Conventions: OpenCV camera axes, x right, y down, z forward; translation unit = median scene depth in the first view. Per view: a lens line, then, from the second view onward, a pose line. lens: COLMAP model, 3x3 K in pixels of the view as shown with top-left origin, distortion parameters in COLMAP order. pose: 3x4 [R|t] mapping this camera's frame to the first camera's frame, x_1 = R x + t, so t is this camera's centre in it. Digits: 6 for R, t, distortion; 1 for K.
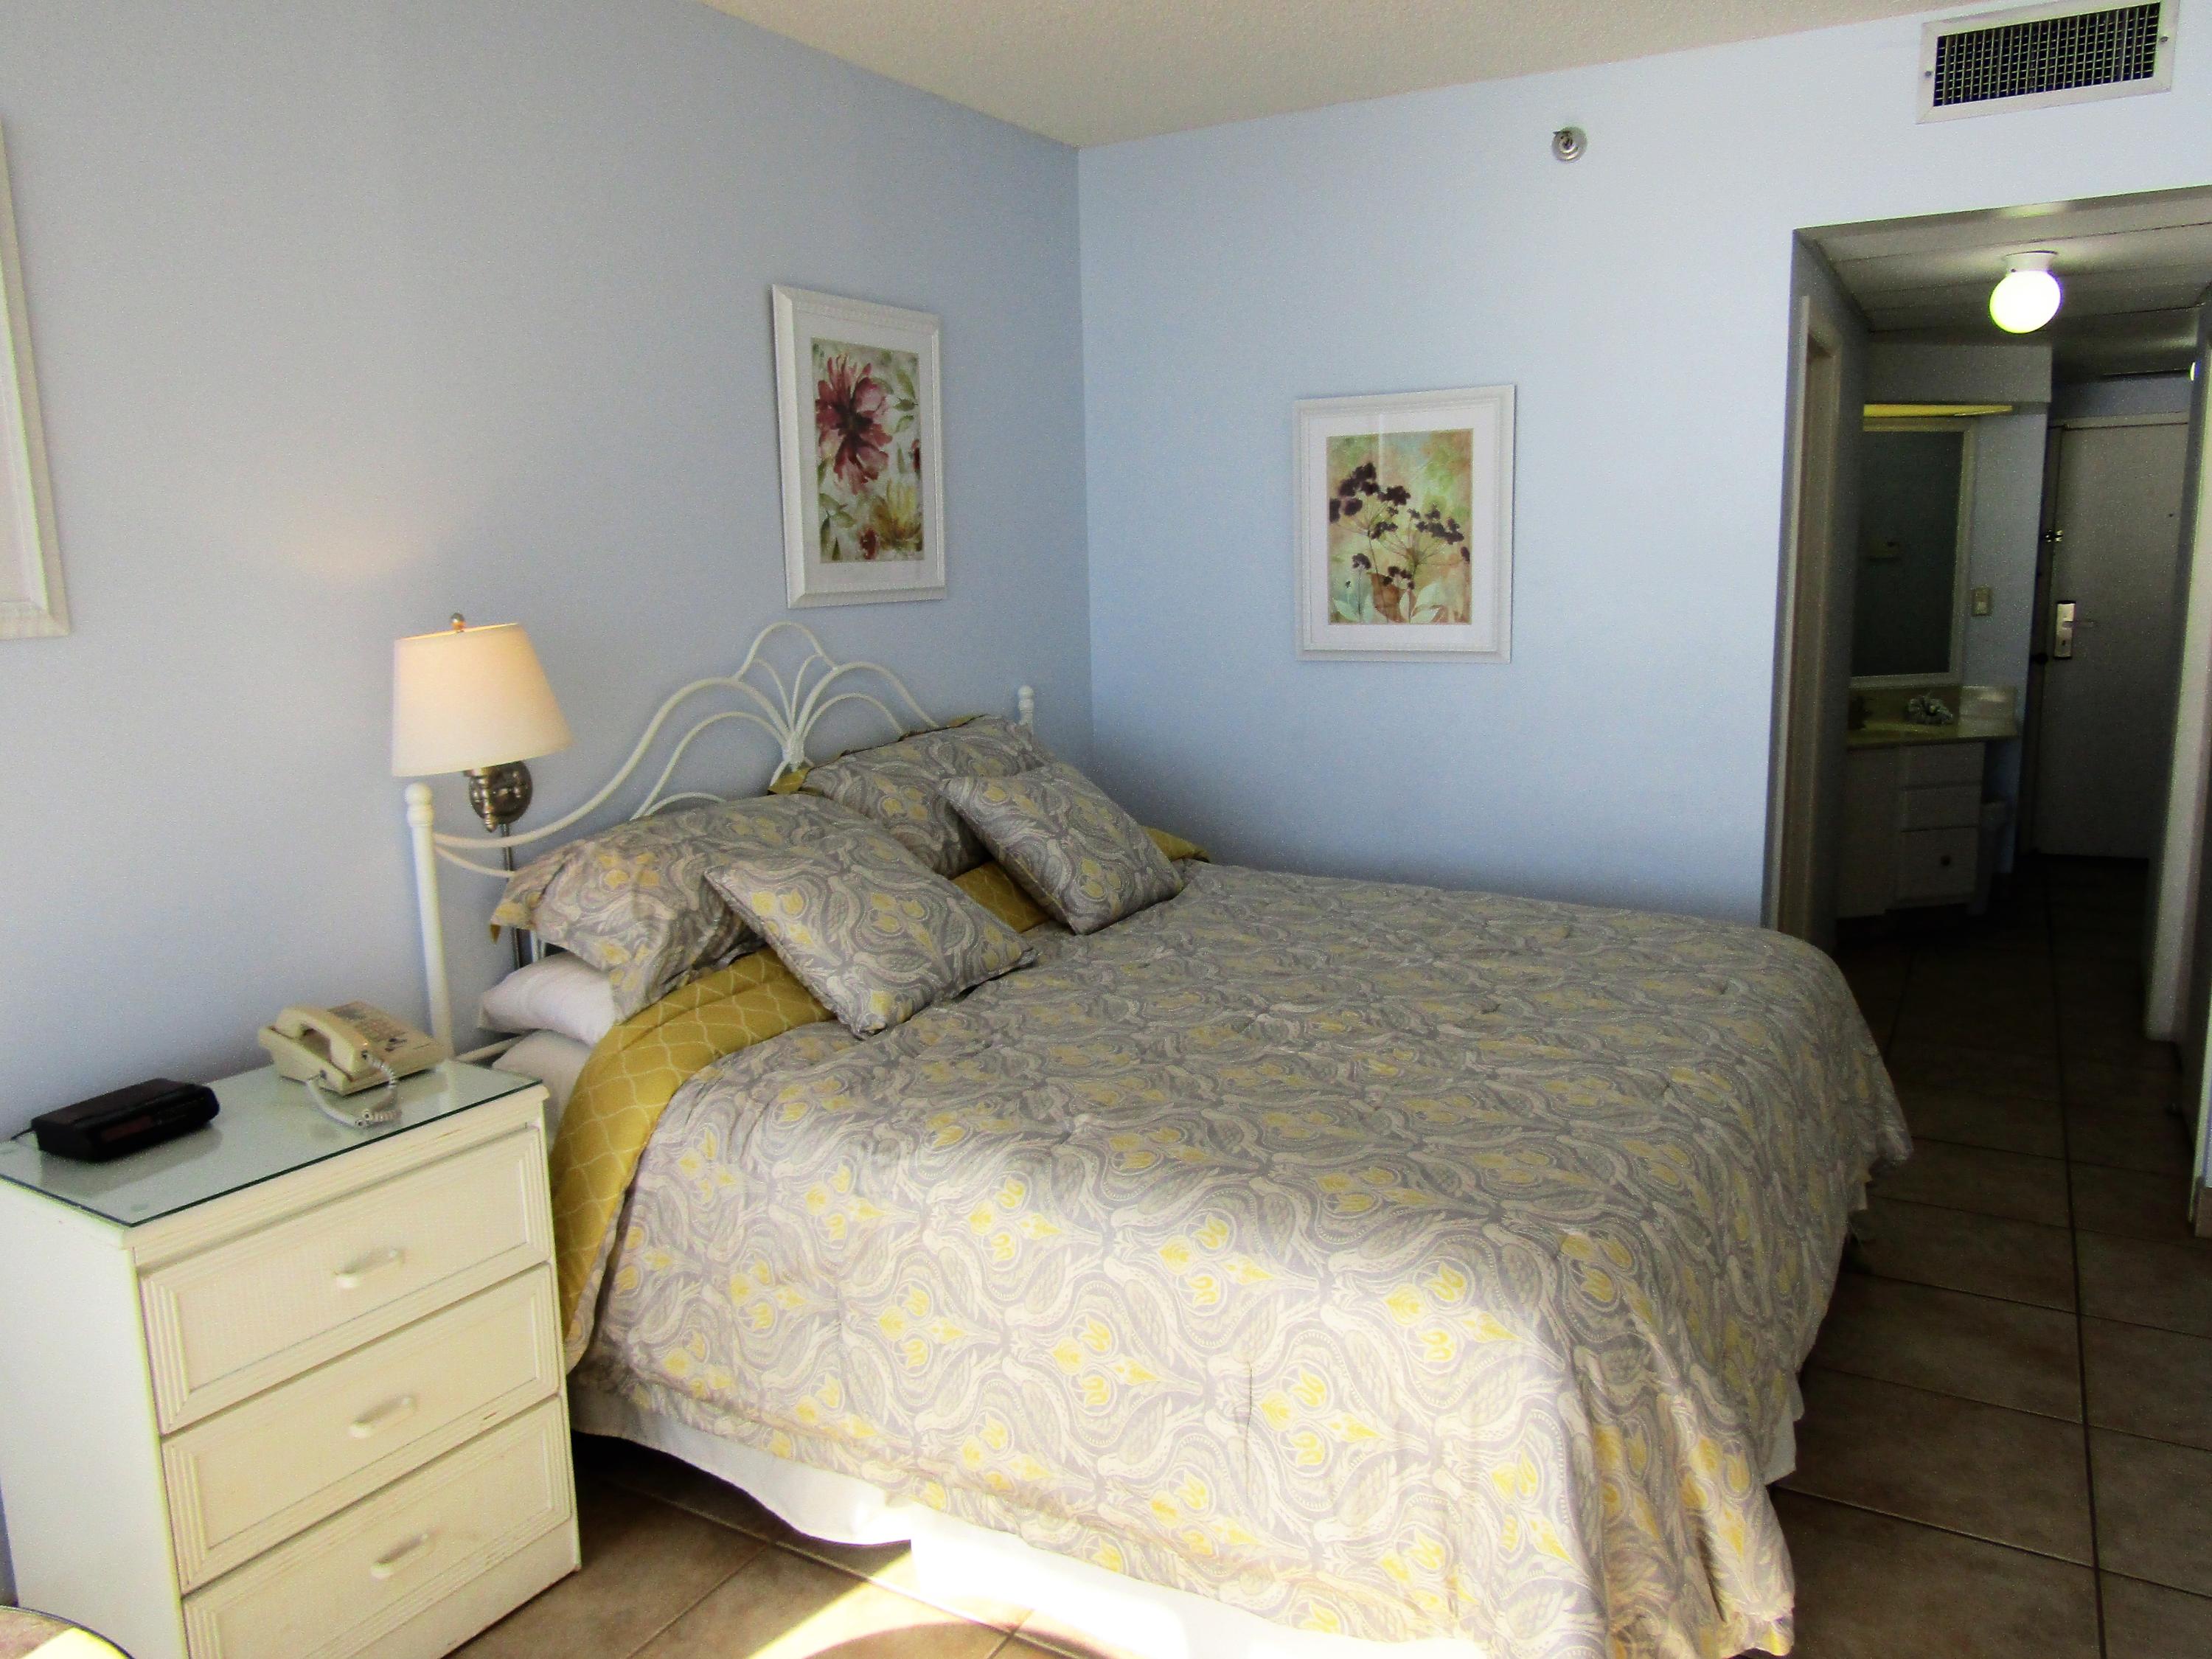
lens RADIAL K [[1605.6, 0, 1122.2], [0, 1605.6, 824.8], [0, 0, 1]] dist [-0.008262, 0.007158]
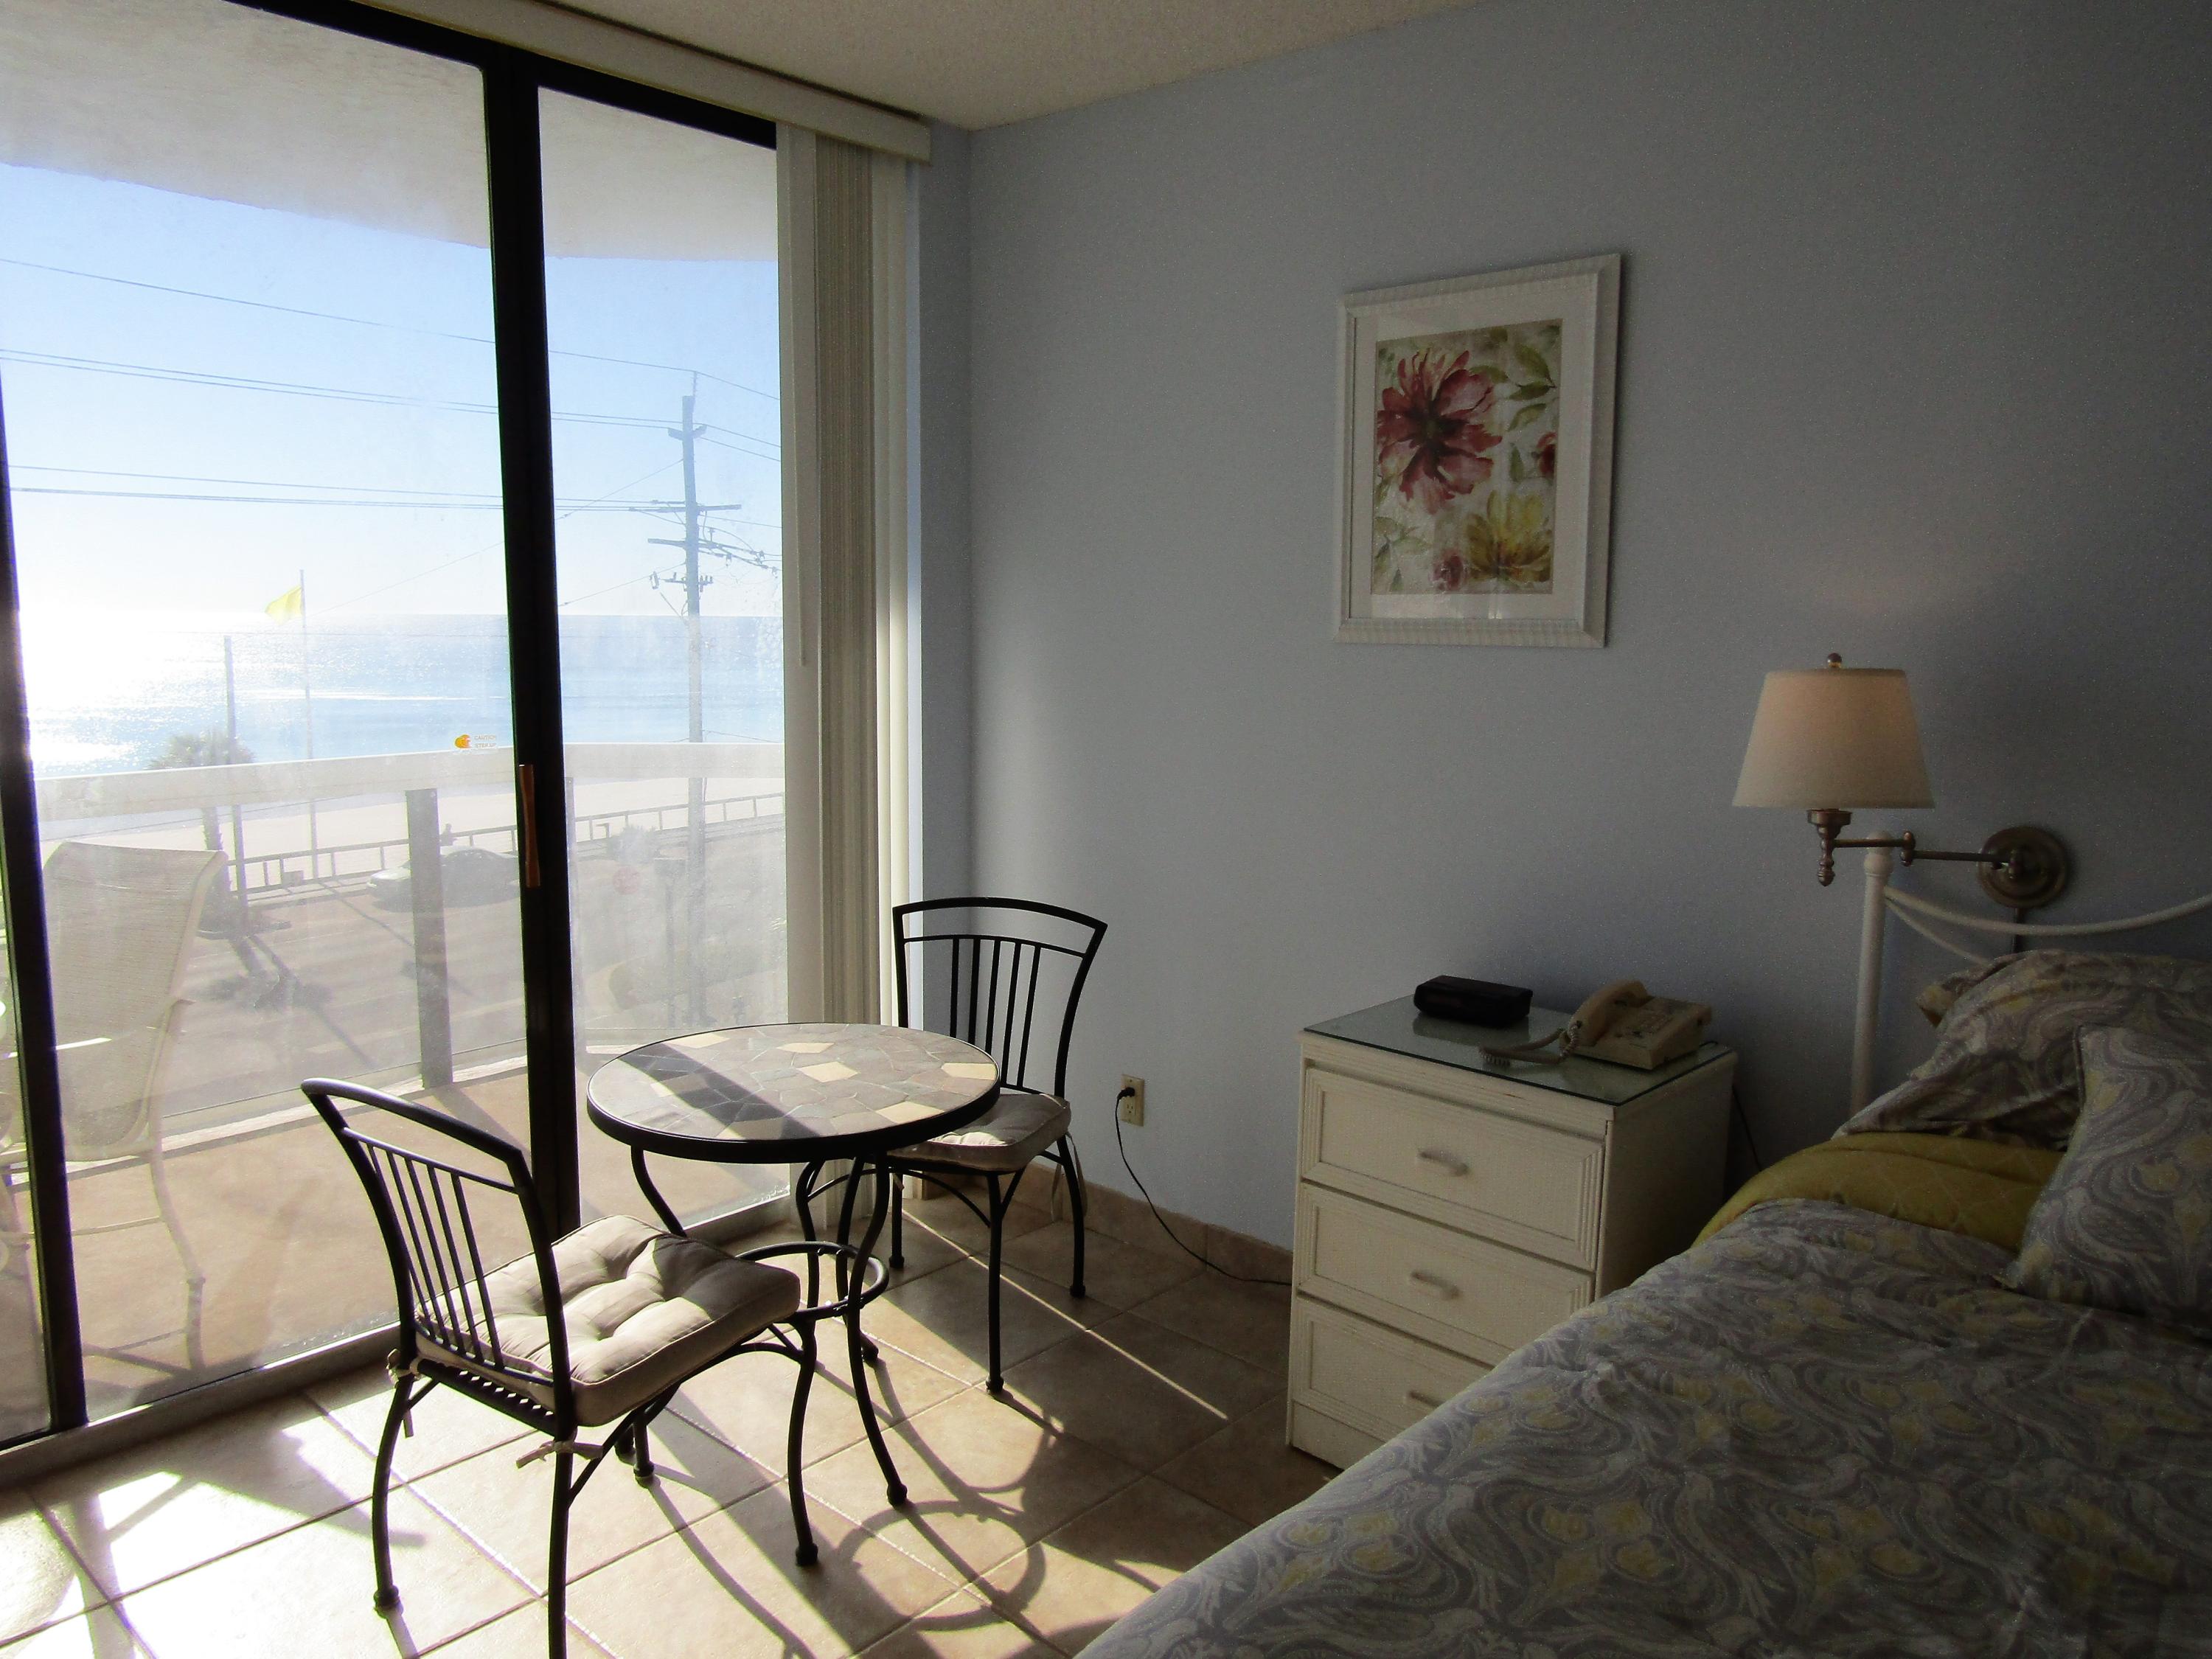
lens RADIAL K [[1605.6, 0, 1122.2], [0, 1605.6, 824.8], [0, 0, 1]] dist [-0.008262, 0.007158]
pose [[-0.197417, 0.155727, -0.967872, 0.397557], [-0.178965, 0.964986, 0.191766, -0.090747], [0.963846, 0.211073, -0.162635, 0.500846]]
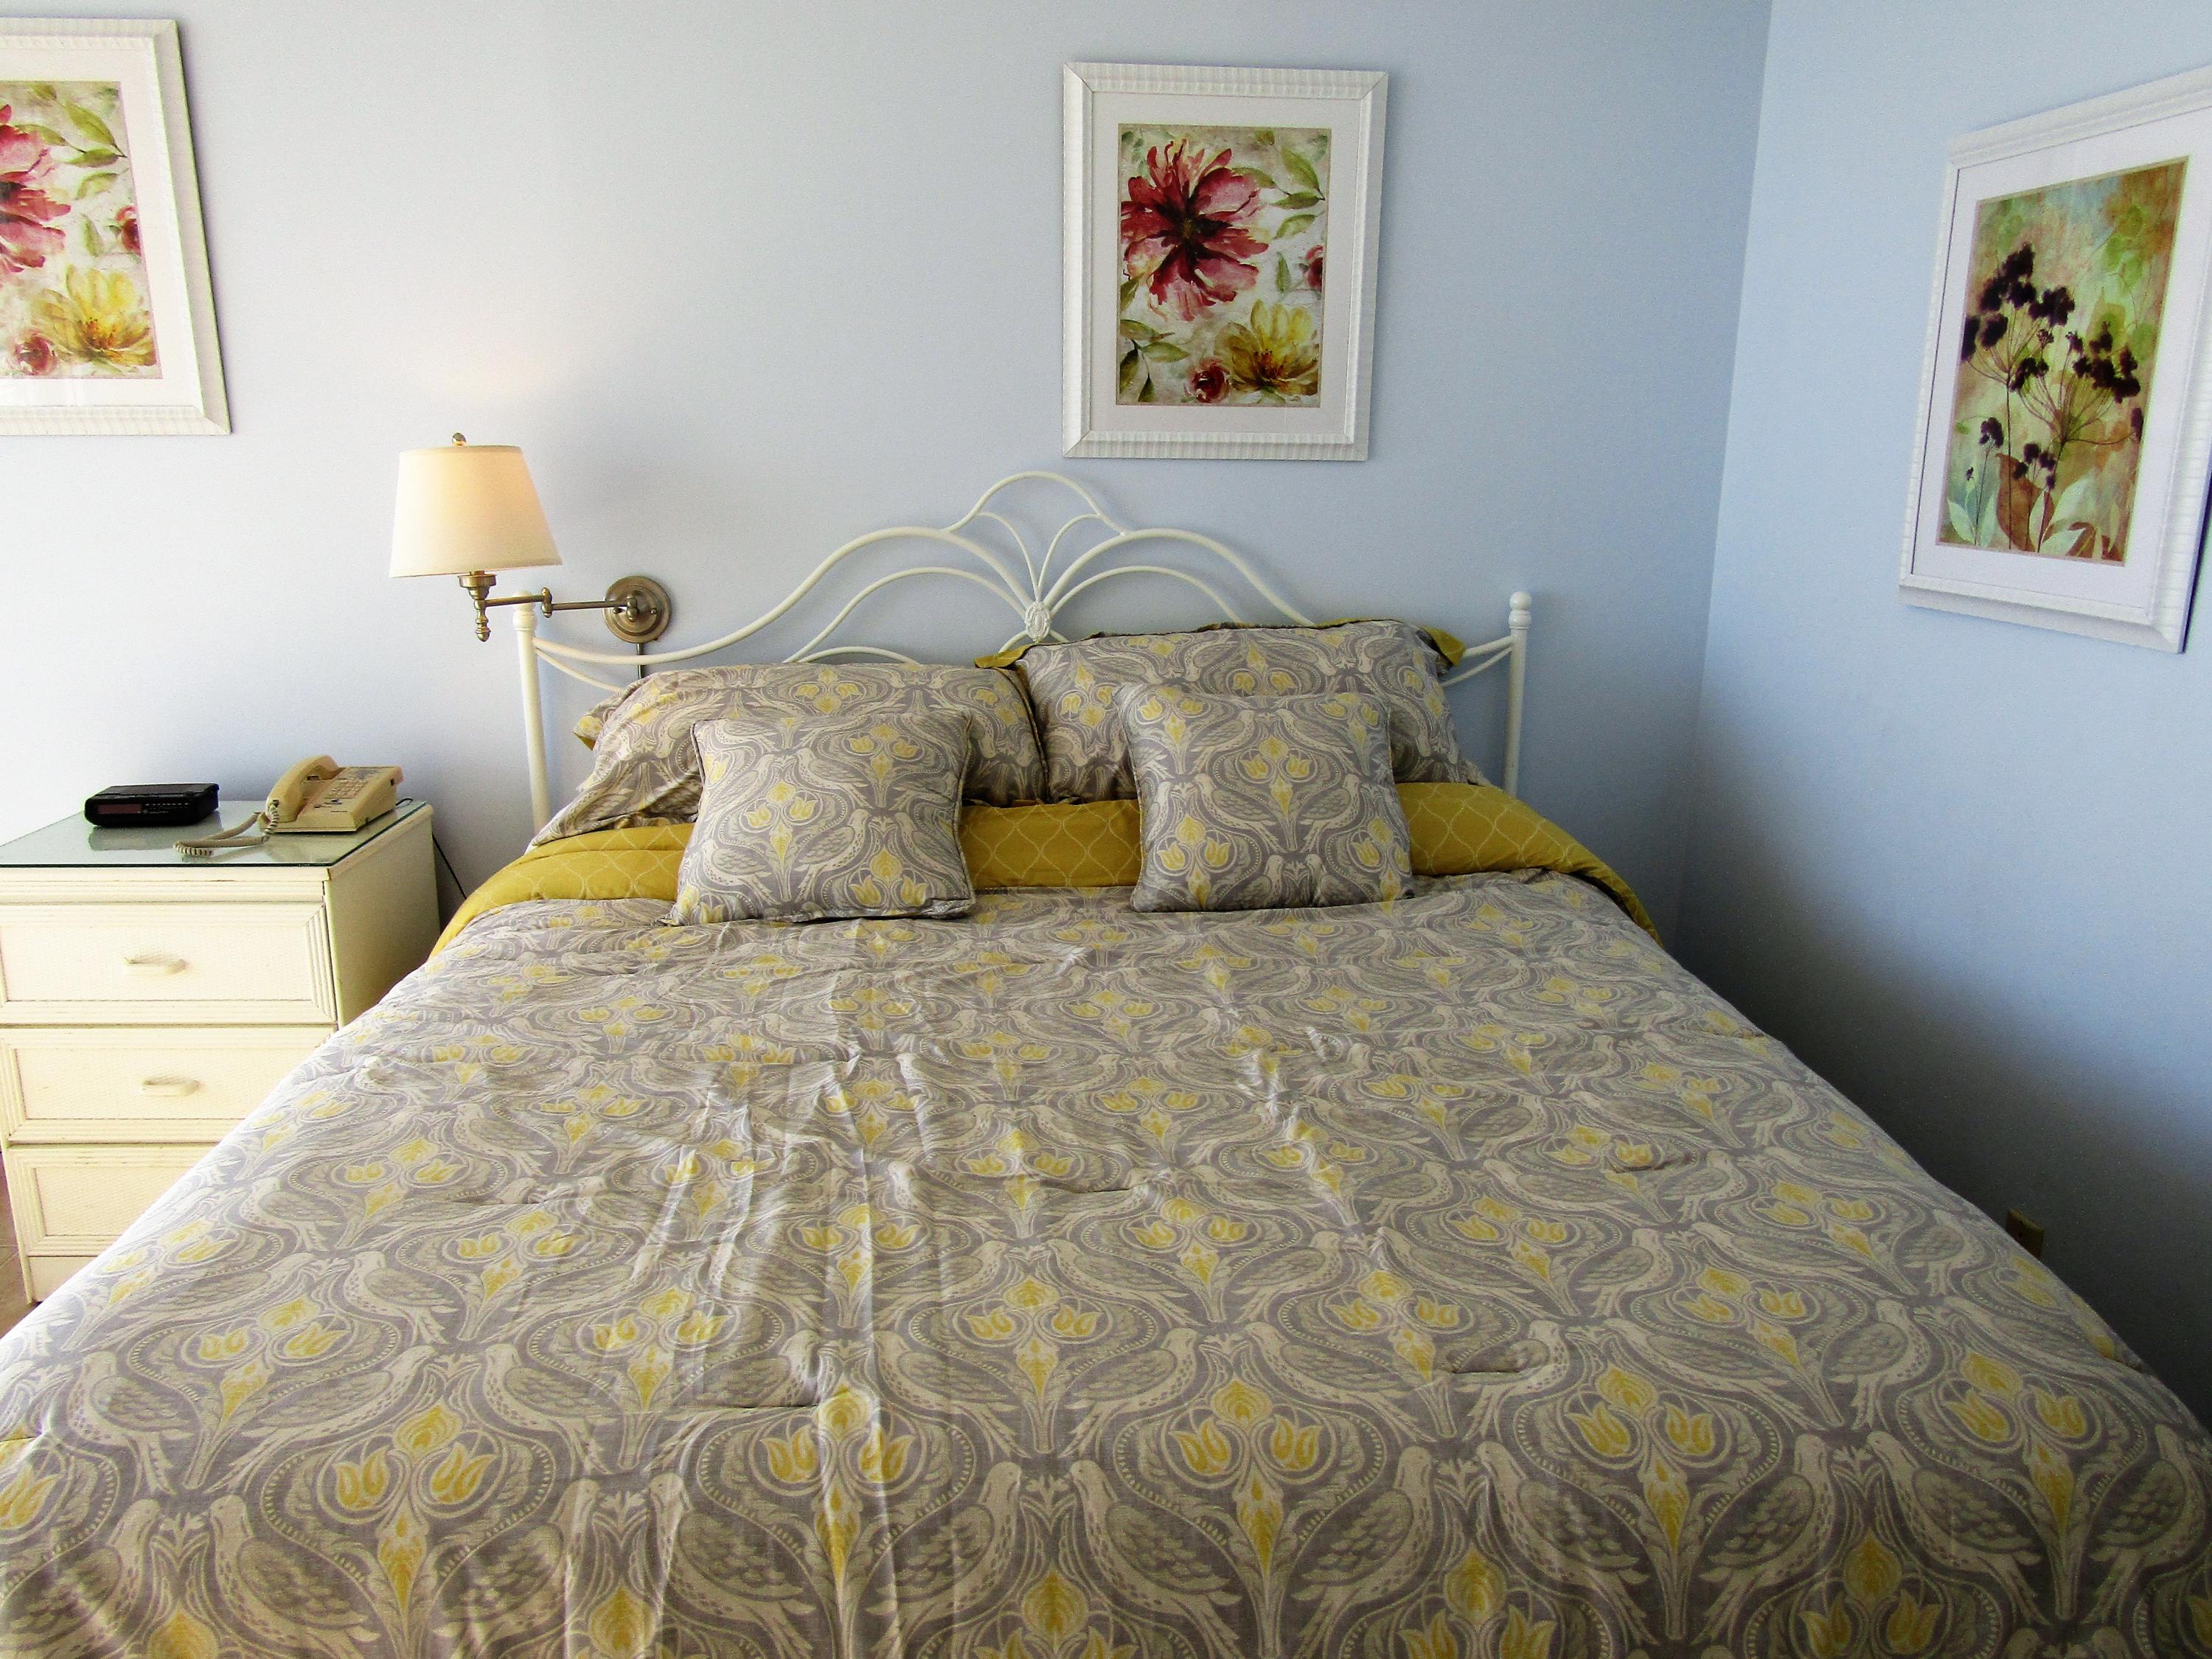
lens RADIAL K [[1603.1, 0, 1100.0], [0, 1603.1, 831.8], [0, 0, 1]] dist [0.006325, -0.000022]
pose [[0.561141, 0.233783, -0.794019, 0.484773], [-0.164573, 0.971644, 0.169776, -0.081314], [0.811195, 0.035406, 0.583703, 0.476512]]
